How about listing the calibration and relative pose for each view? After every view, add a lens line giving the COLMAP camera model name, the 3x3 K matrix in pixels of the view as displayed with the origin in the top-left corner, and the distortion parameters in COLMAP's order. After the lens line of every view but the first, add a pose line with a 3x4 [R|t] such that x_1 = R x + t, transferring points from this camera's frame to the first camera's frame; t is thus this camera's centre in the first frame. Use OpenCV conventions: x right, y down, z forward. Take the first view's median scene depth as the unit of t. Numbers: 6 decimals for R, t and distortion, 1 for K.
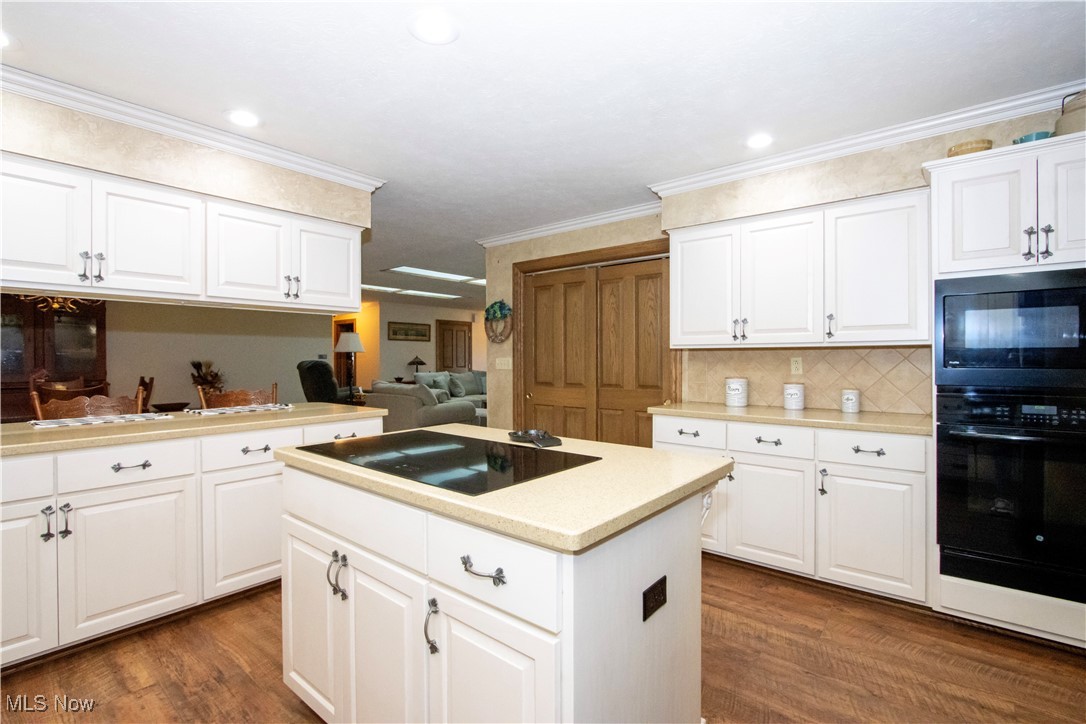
lens RADIAL K [[503.2, 0, 540.9], [0, 503.2, 361.3], [0, 0, 1]] dist [-0.017885, -0.000539]
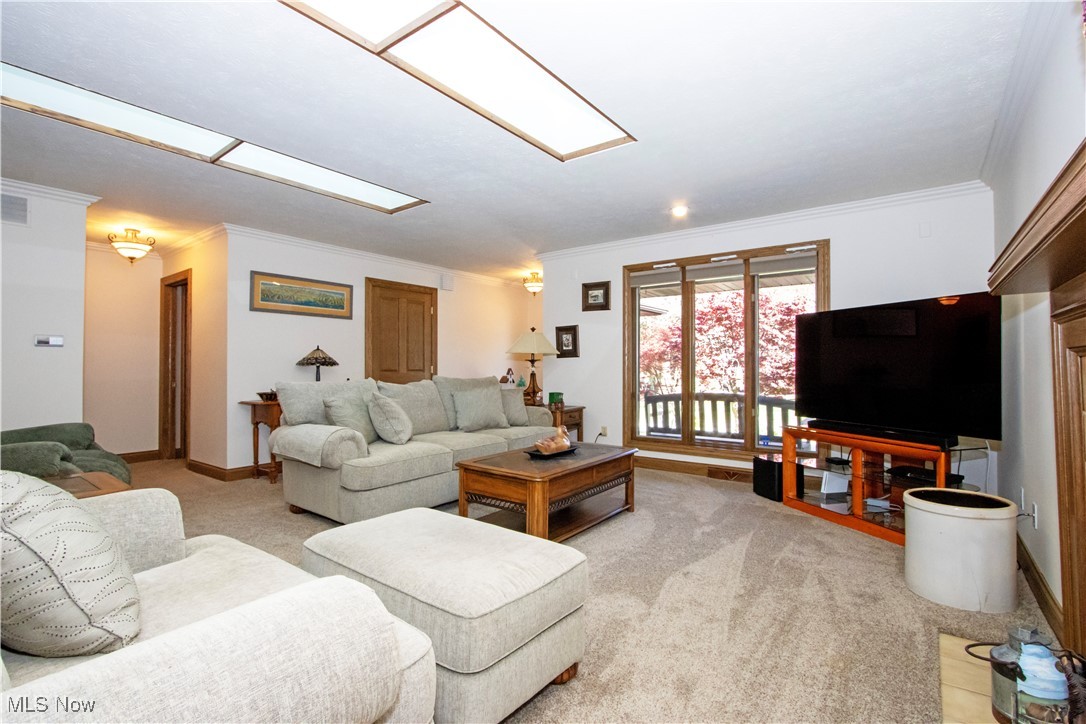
lens RADIAL K [[503.2, 0, 541.9], [0, 503.2, 359.7], [0, 0, 1]] dist [-0.017885, -0.000539]
pose [[0.998932, -0.003799, 0.046054, -0.056276], [0.004832, 0.999739, -0.022339, 0.012936], [-0.045957, 0.022538, 0.998689, 0.507651]]
